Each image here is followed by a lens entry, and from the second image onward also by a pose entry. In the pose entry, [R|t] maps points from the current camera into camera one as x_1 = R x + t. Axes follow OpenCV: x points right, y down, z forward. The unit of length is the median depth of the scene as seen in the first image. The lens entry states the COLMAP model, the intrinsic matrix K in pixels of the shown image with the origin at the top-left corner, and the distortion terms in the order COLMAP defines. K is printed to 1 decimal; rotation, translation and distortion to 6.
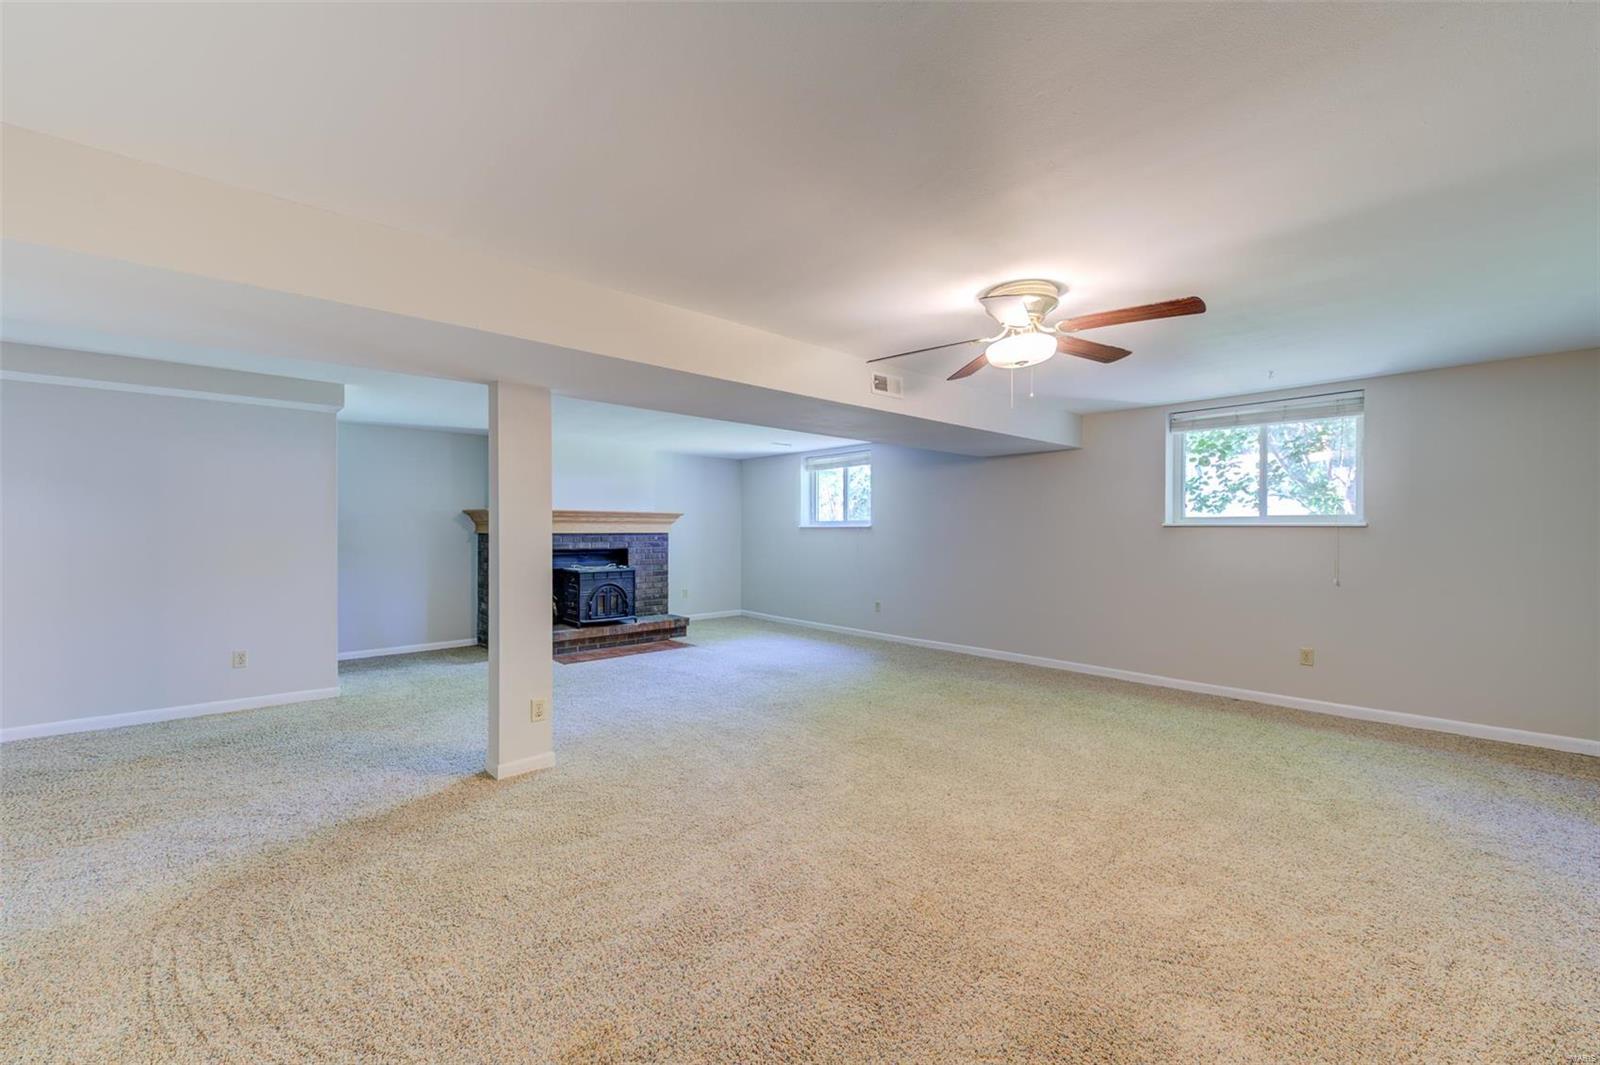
lens RADIAL K [[633.4, 0, 803.3], [0, 633.4, 529.1], [0, 0, 1]] dist [-0.003121, -0.000551]
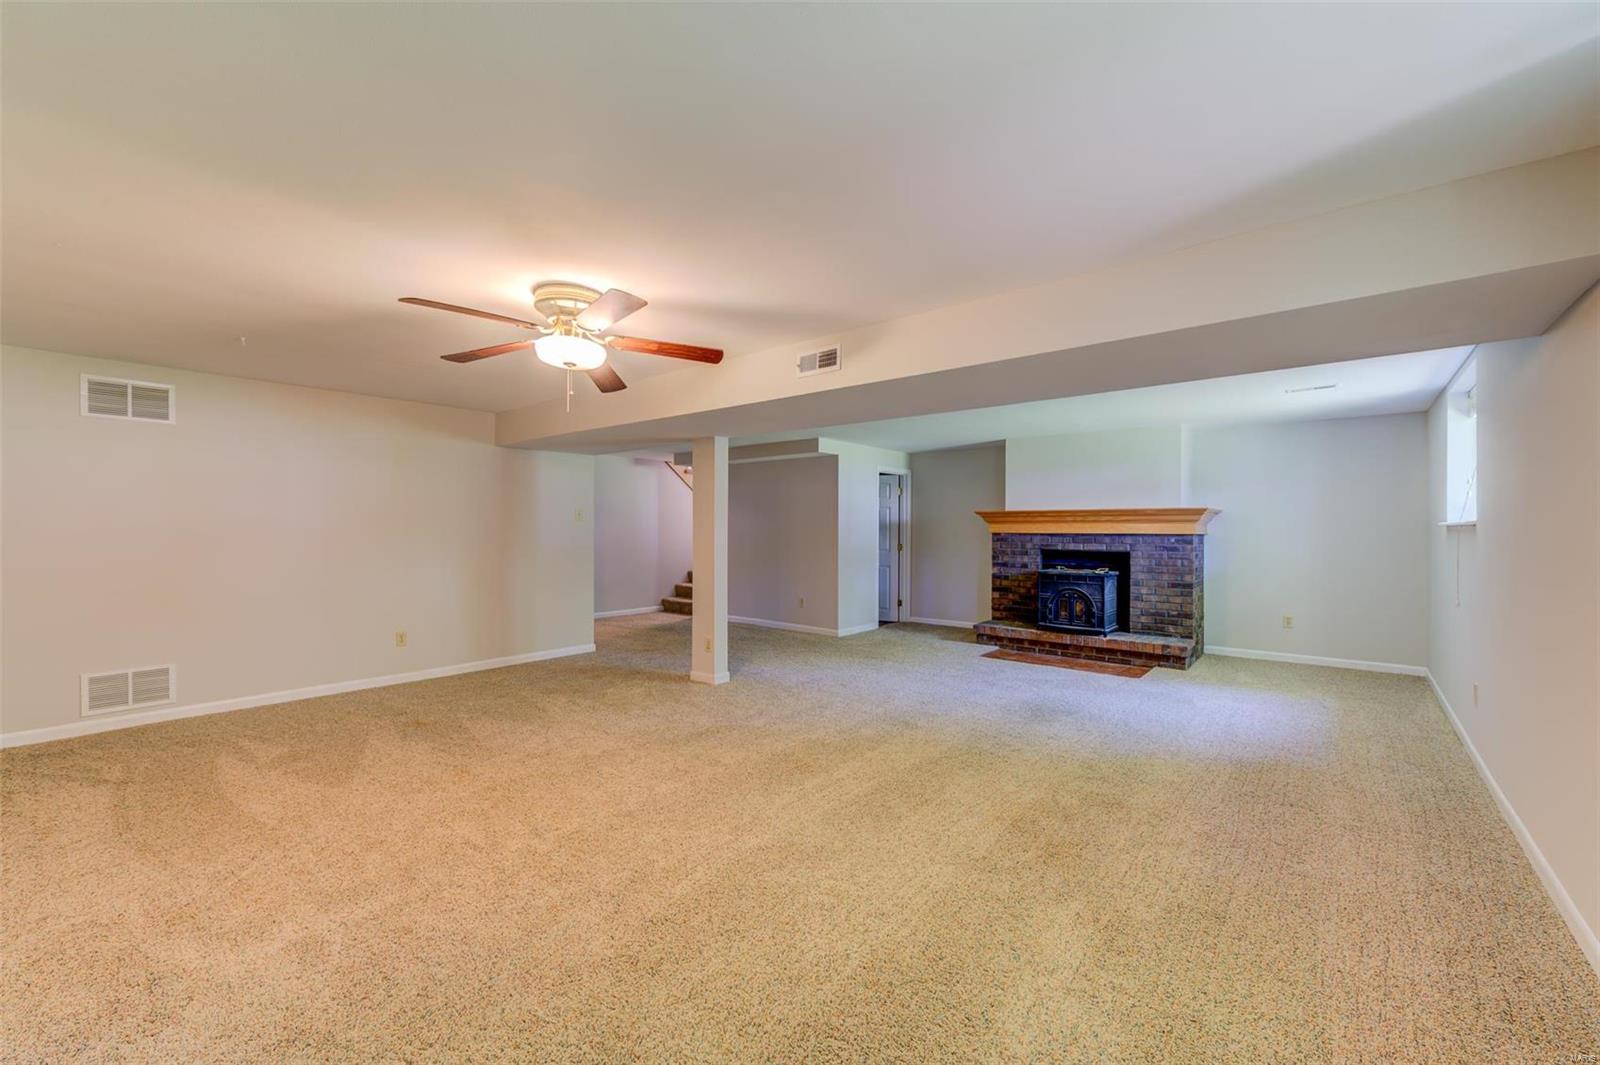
lens RADIAL K [[633.4, 0, 808.5], [0, 633.4, 531.5], [0, 0, 1]] dist [-0.003121, -0.000551]
pose [[0.134893, 0.001911, -0.990858, 0.506527], [-0.001816, 0.999997, 0.001681, 0.002513], [0.990859, 0.001573, 0.134896, 0.454013]]
